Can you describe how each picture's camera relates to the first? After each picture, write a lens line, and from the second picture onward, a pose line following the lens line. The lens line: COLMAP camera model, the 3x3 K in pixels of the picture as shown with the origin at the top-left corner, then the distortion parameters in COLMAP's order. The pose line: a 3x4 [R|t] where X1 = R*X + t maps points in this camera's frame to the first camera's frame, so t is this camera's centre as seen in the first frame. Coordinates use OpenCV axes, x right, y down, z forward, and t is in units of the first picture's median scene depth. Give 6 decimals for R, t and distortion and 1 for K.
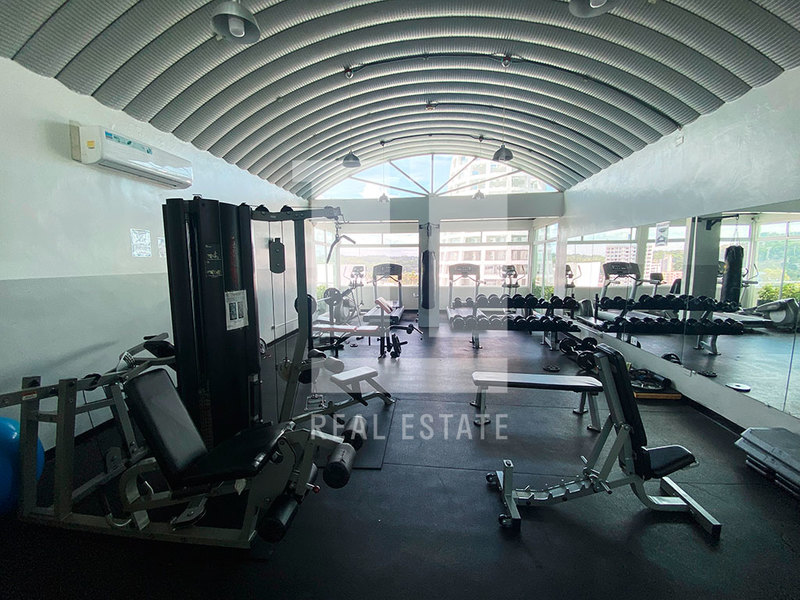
lens RADIAL K [[325.9, 0, 398.0], [0, 325.9, 300.0], [0, 0, 1]] dist [0.023587, -0.022055]
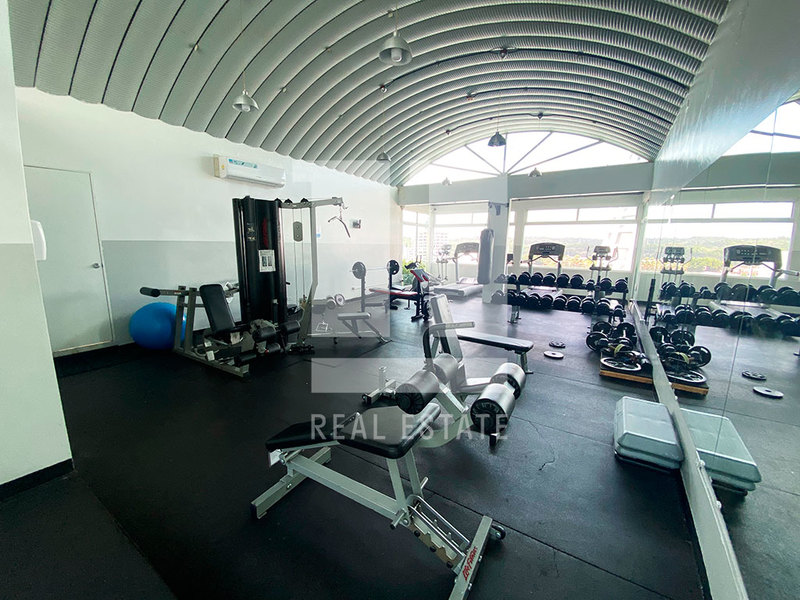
lens RADIAL K [[325.9, 0, 398.0], [0, 325.9, 300.0], [0, 0, 1]] dist [0.023587, -0.022055]
pose [[0.897373, 0.095176, -0.430886, 0.517033], [-0.070720, 0.994860, 0.072468, 0.035080], [0.435569, -0.034558, 0.899492, -0.155697]]
